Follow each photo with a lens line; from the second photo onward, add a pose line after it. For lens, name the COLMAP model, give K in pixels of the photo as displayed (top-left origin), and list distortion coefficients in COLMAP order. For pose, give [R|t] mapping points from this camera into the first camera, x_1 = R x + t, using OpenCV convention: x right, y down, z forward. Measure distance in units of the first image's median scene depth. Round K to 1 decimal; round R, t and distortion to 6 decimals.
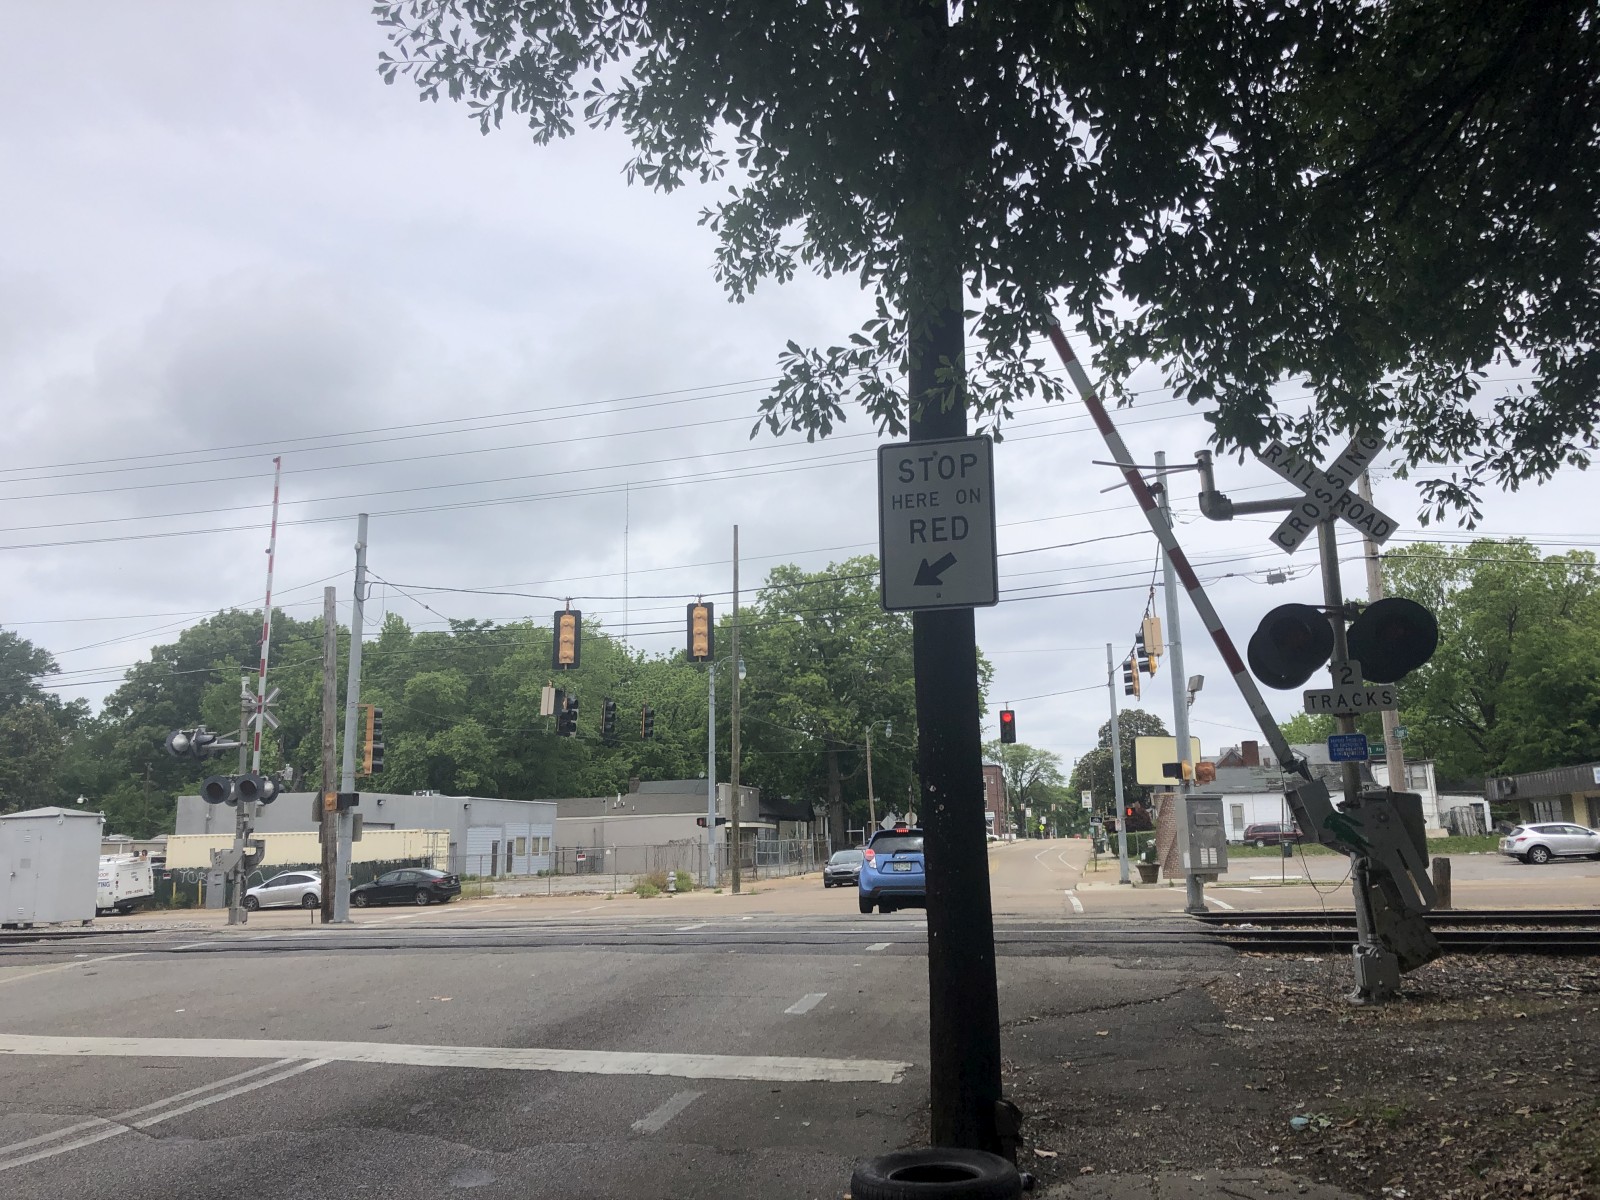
lens RADIAL K [[1294.6, 0, 803.1], [0, 1294.6, 580.4], [0, 0, 1]] dist [0.031998, -0.015227]
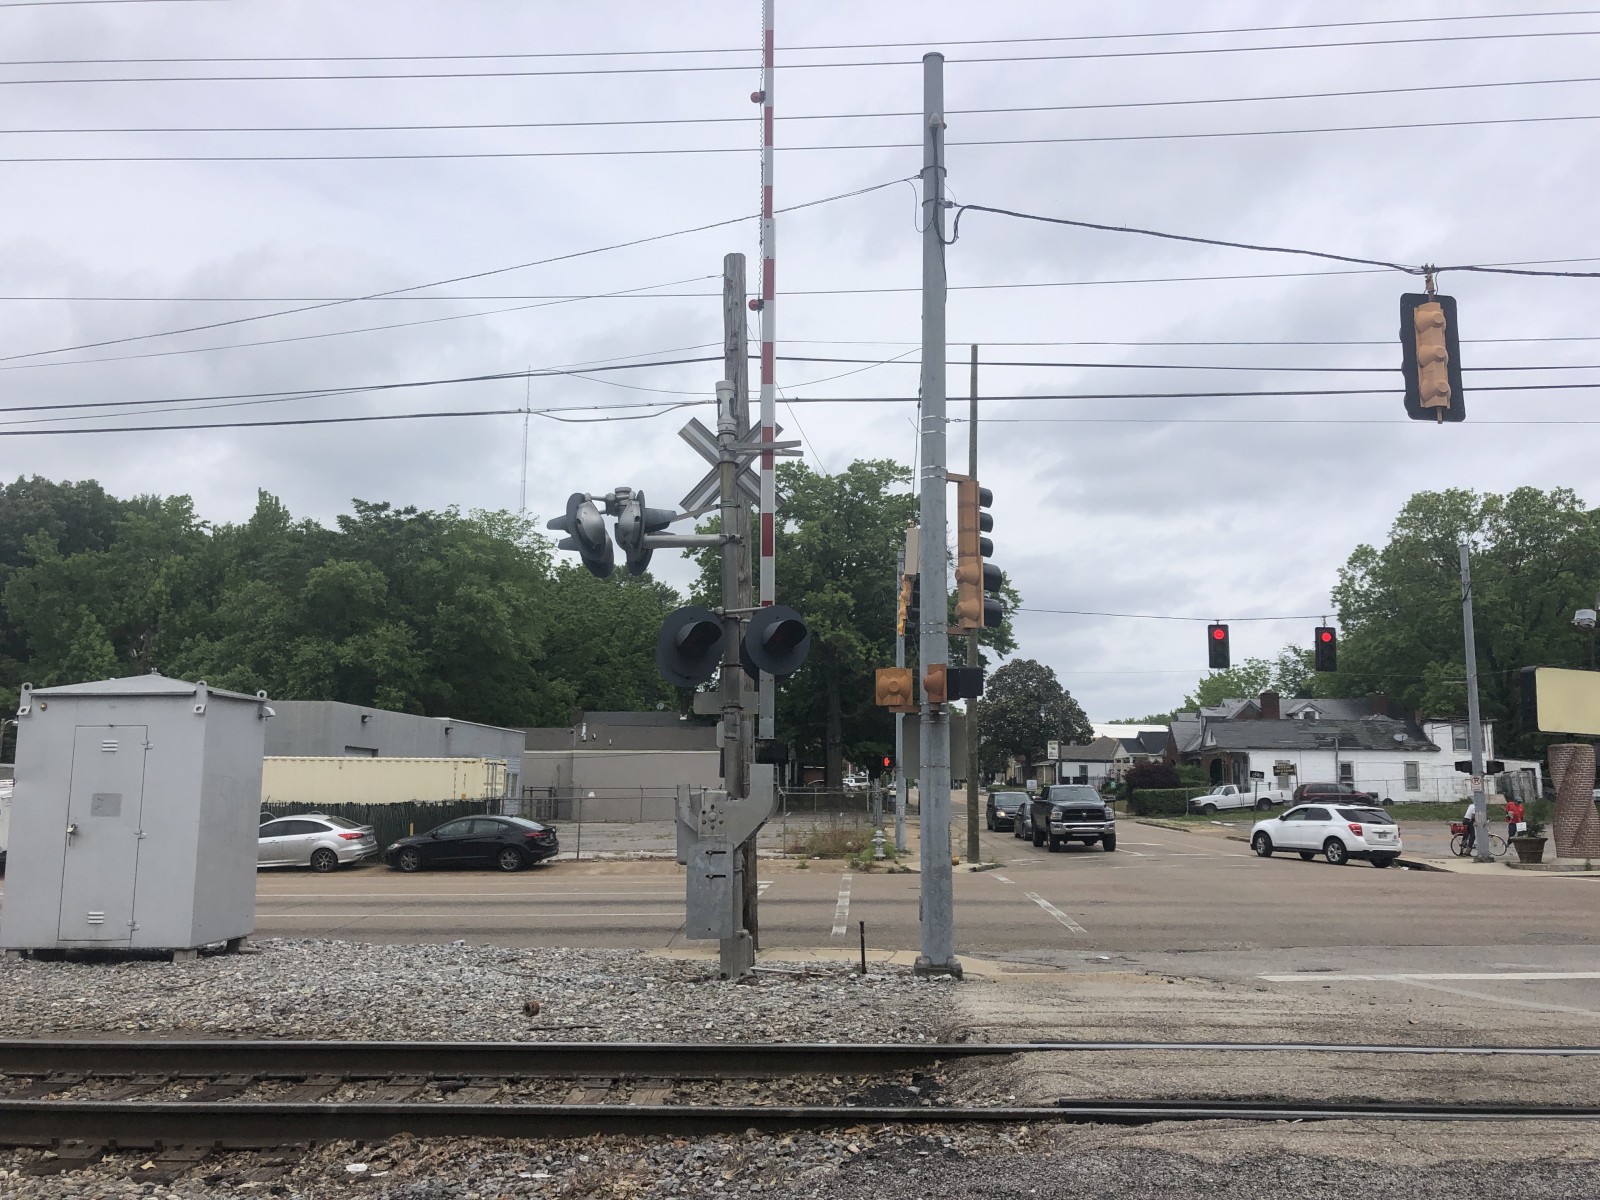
lens RADIAL K [[1284.8, 0, 800.0], [0, 1284.8, 600.0], [0, 0, 1]] dist [0.033225, -0.000948]
pose [[0.983899, 0.054018, 0.170366, -0.146527], [-0.063163, 0.996813, 0.048721, 0.038121], [-0.167191, -0.058697, 0.984176, 0.182106]]
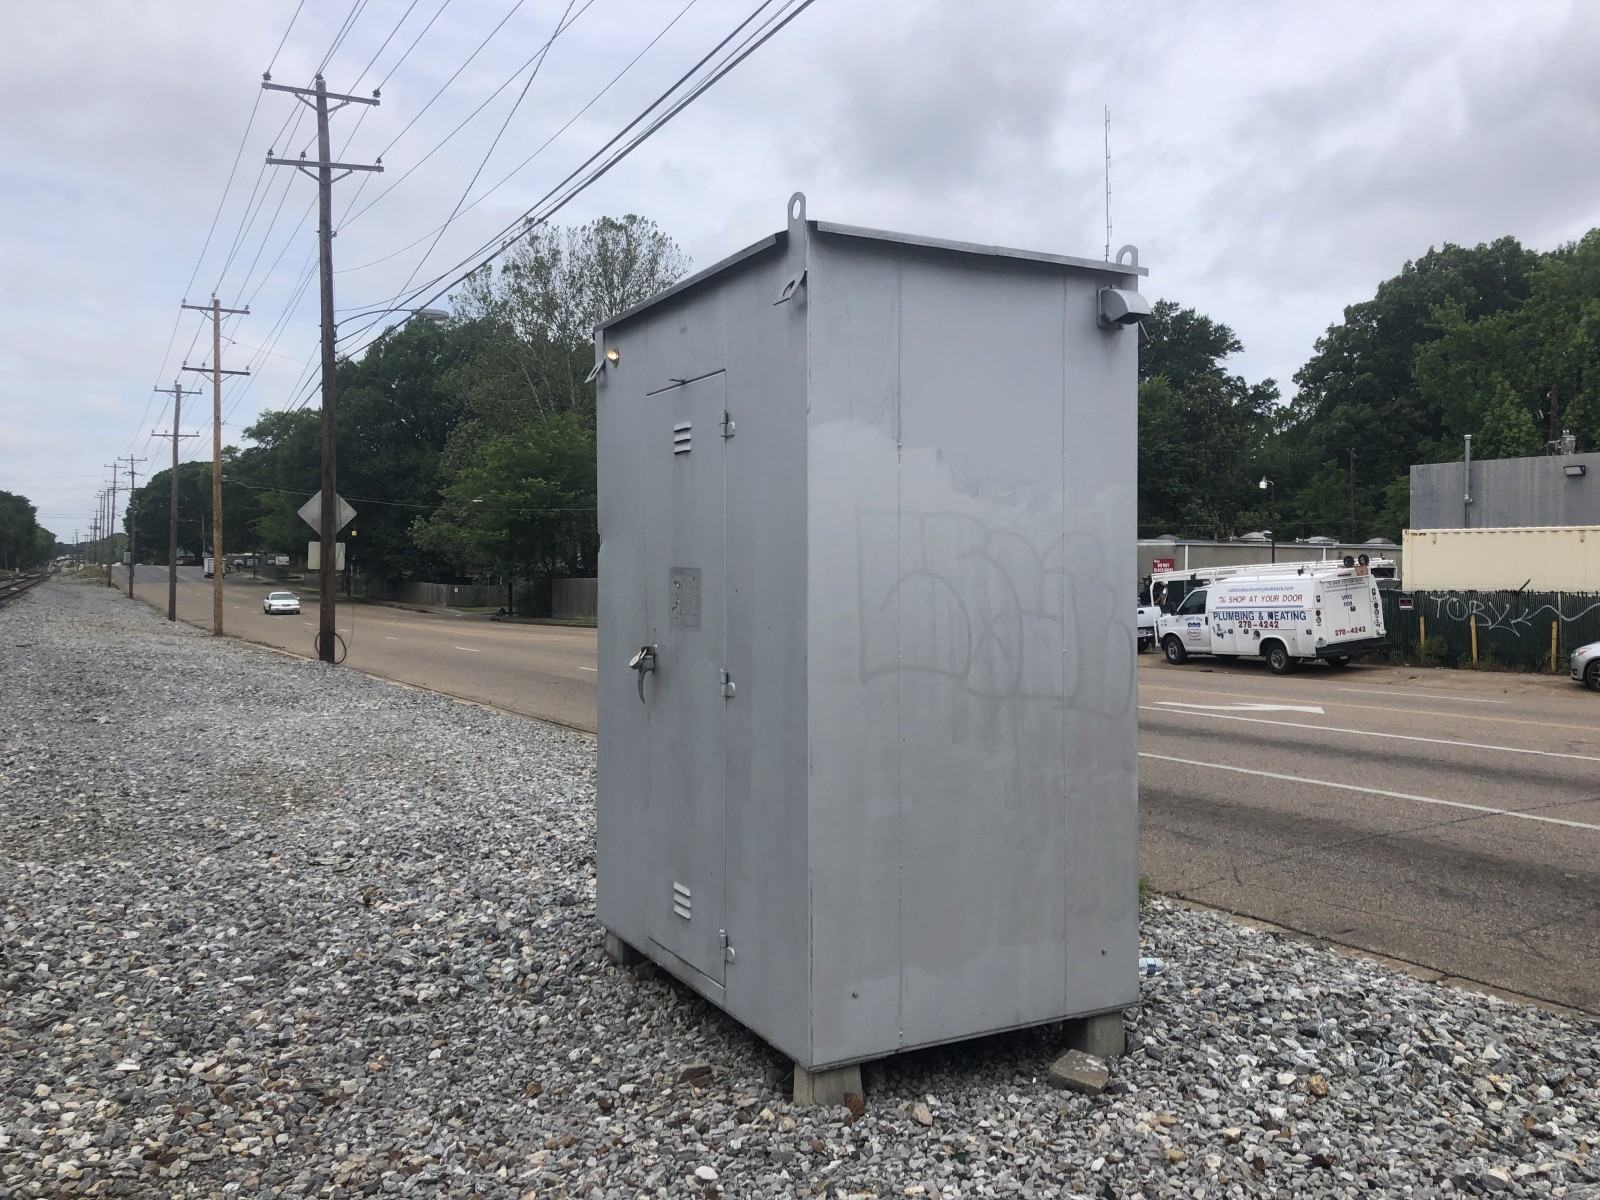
lens RADIAL K [[1276.8, 0, 798.1], [0, 1276.8, 572.0], [0, 0, 1]] dist [0.011723, 0.003759]
pose [[0.648051, 0.030919, -0.760969, -0.150430], [0.130525, 0.979883, 0.150970, 0.061253], [0.750328, -0.197162, 0.630979, 0.290931]]
